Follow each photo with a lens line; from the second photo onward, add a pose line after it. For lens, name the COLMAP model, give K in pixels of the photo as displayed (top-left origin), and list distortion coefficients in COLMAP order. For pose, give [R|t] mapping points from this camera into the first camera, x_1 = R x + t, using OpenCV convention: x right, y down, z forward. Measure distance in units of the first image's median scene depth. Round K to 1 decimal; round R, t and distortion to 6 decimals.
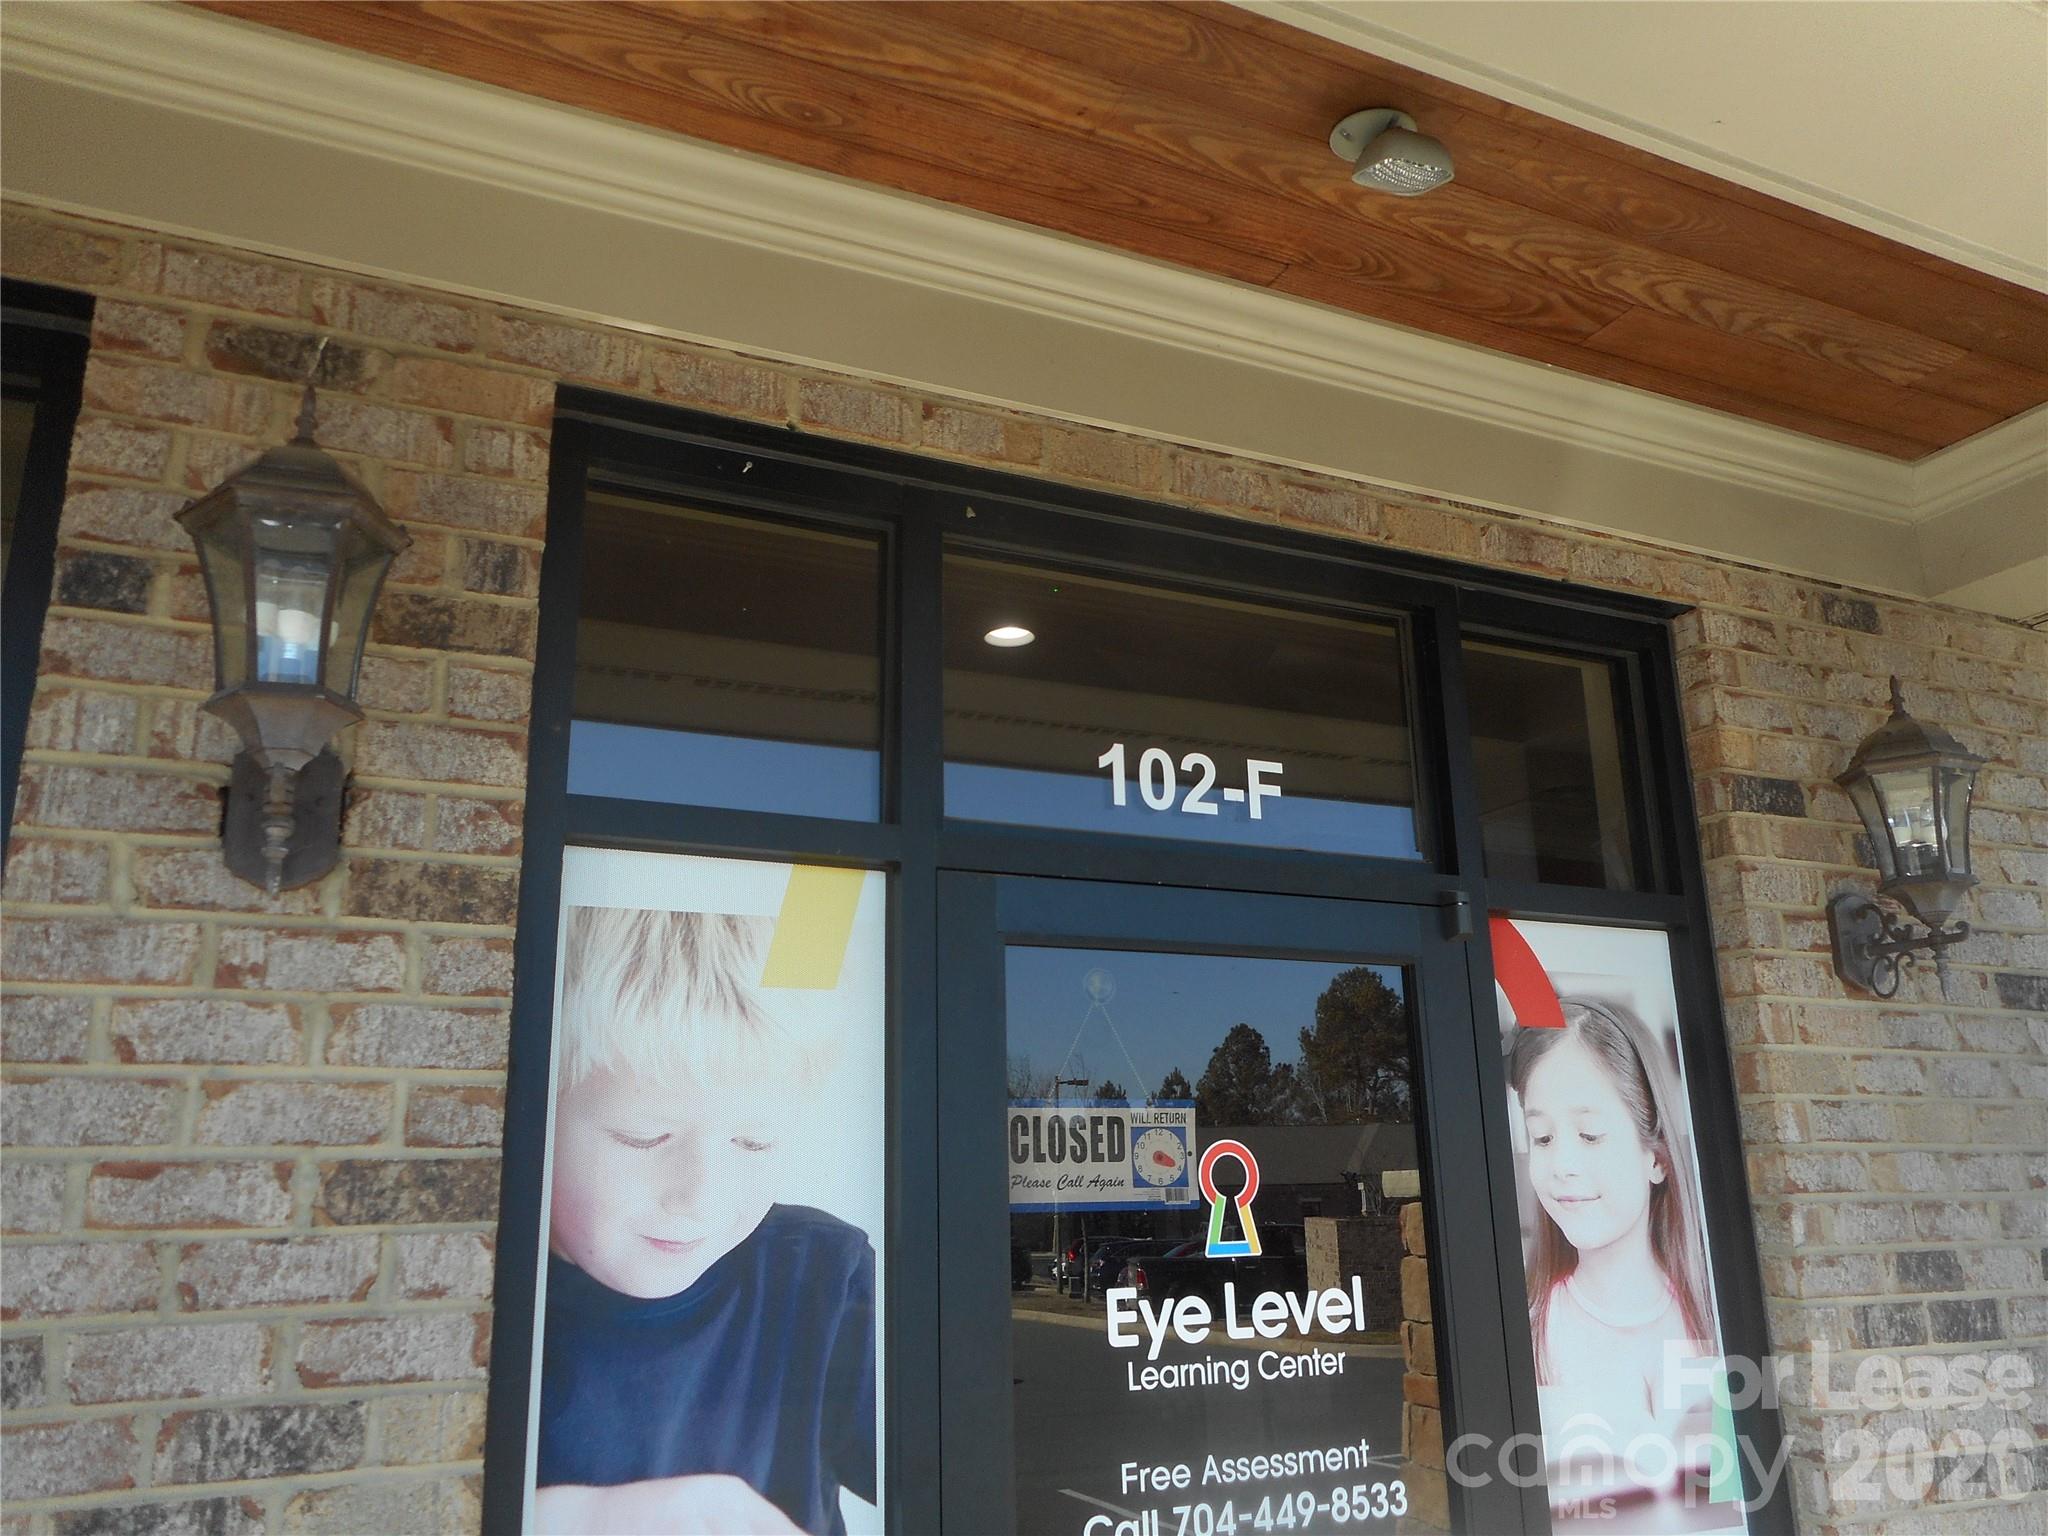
lens RADIAL K [[1507.6, 0, 1020.2], [0, 1507.6, 770.4], [0, 0, 1]] dist [0.005999, 0.000566]
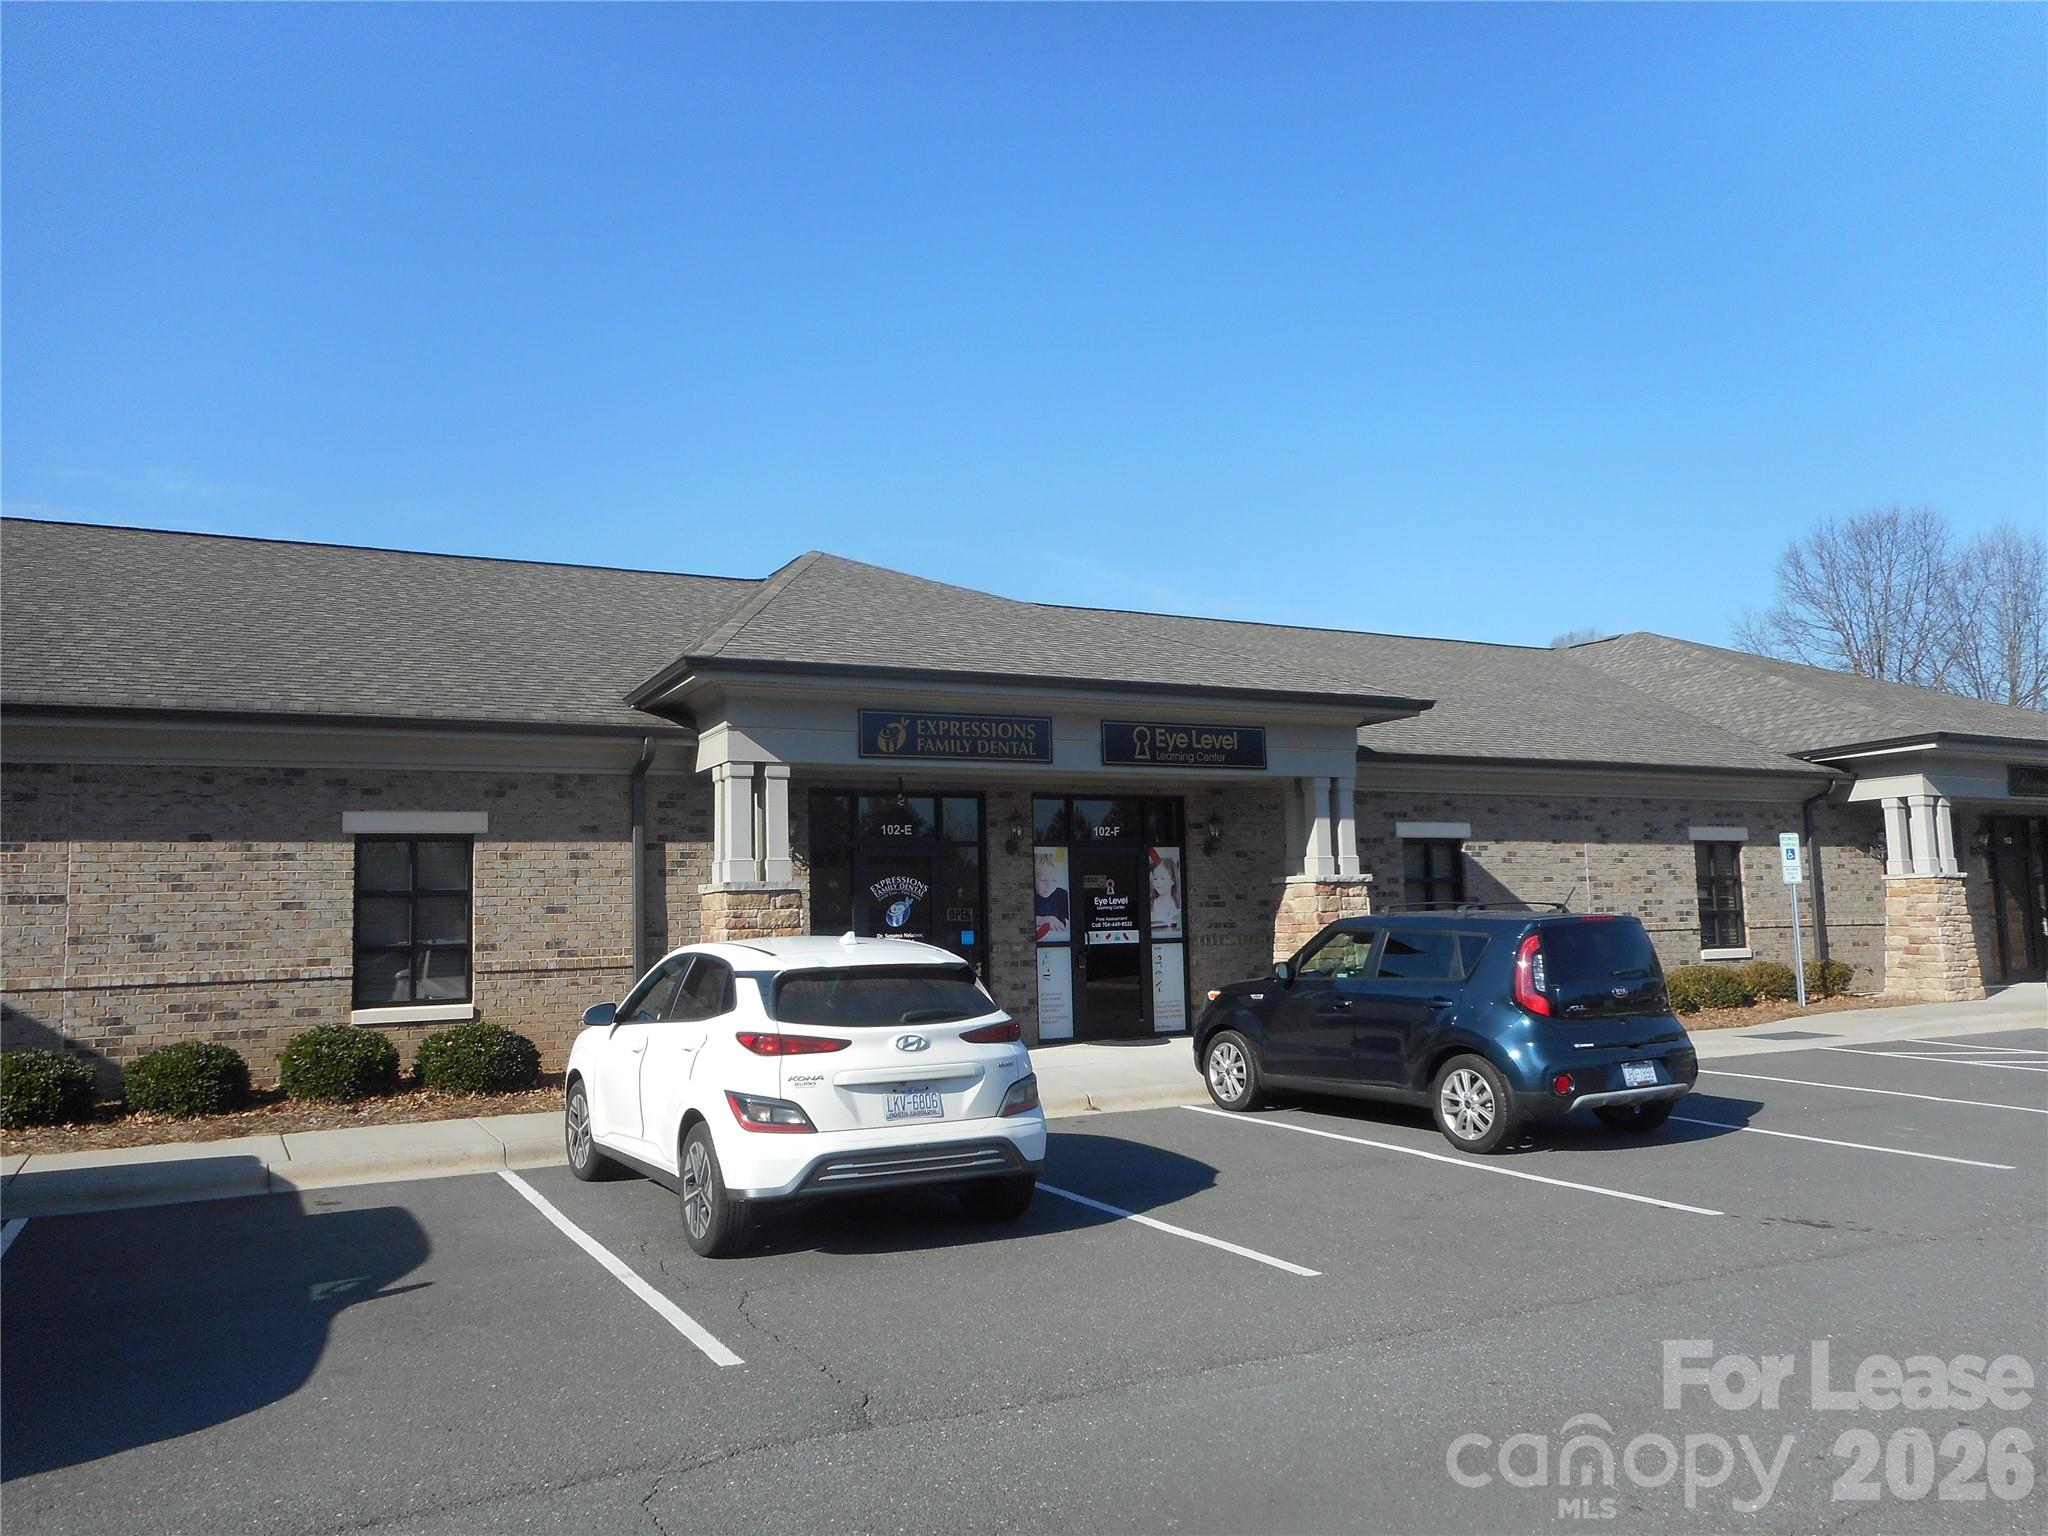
lens RADIAL K [[1507.6, 0, 1024.6], [0, 1507.6, 768.9], [0, 0, 1]] dist [0.005999, 0.000566]
pose [[0.998039, -0.003403, 0.062496, -0.687043], [-0.007624, 0.984476, 0.175354, -1.464293], [-0.062122, -0.175486, 0.982520, -5.684946]]
